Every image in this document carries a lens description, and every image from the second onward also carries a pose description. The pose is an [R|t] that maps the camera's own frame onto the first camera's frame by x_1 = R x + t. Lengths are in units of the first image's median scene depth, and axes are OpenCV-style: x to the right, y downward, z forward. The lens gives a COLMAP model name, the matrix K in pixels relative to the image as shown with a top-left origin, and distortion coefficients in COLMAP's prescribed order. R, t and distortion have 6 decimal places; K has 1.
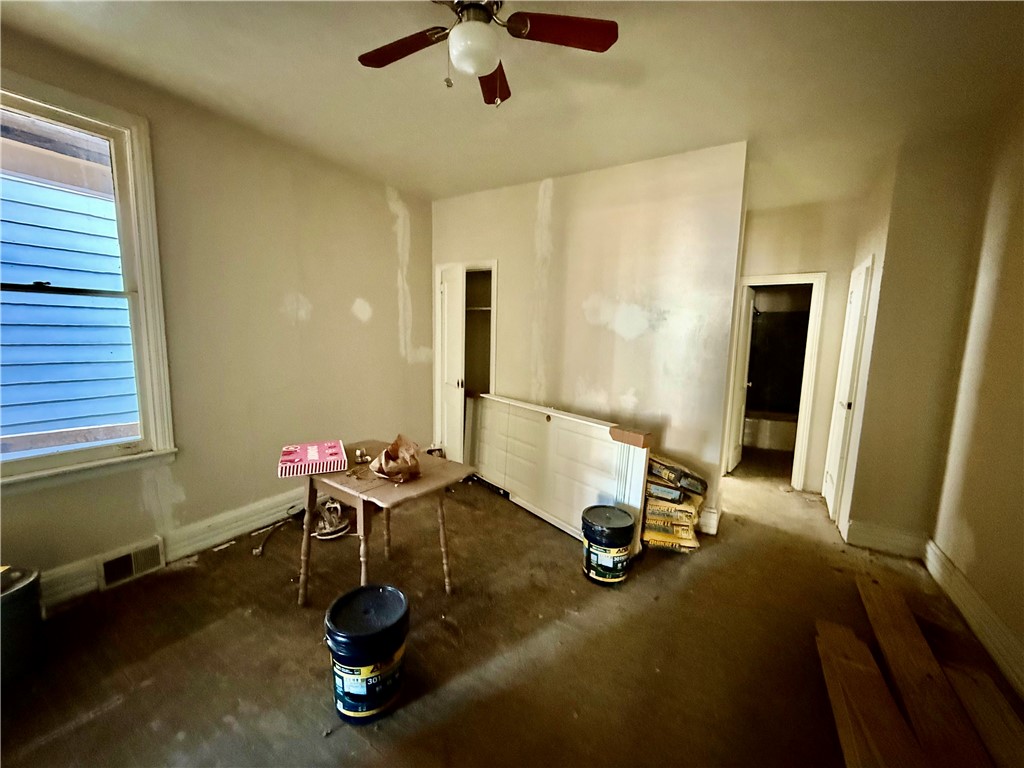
lens RADIAL K [[407.8, 0, 508.7], [0, 407.8, 380.7], [0, 0, 1]] dist [-0.000437, 0.000366]
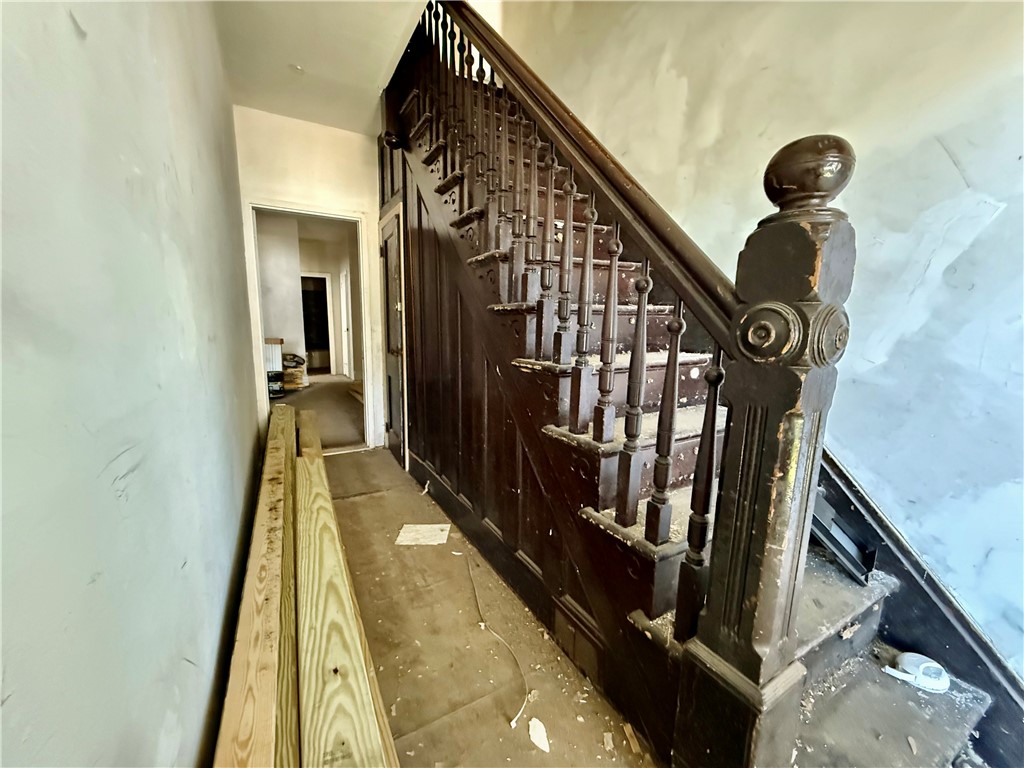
lens RADIAL K [[407.8, 0, 513.0], [0, 407.8, 381.8], [0, 0, 1]] dist [-0.000437, 0.000366]
pose [[0.478704, -0.159495, 0.863368, -0.790223], [0.099991, 0.986867, 0.126868, 0.139693], [-0.872264, 0.025596, 0.488365, -0.978483]]
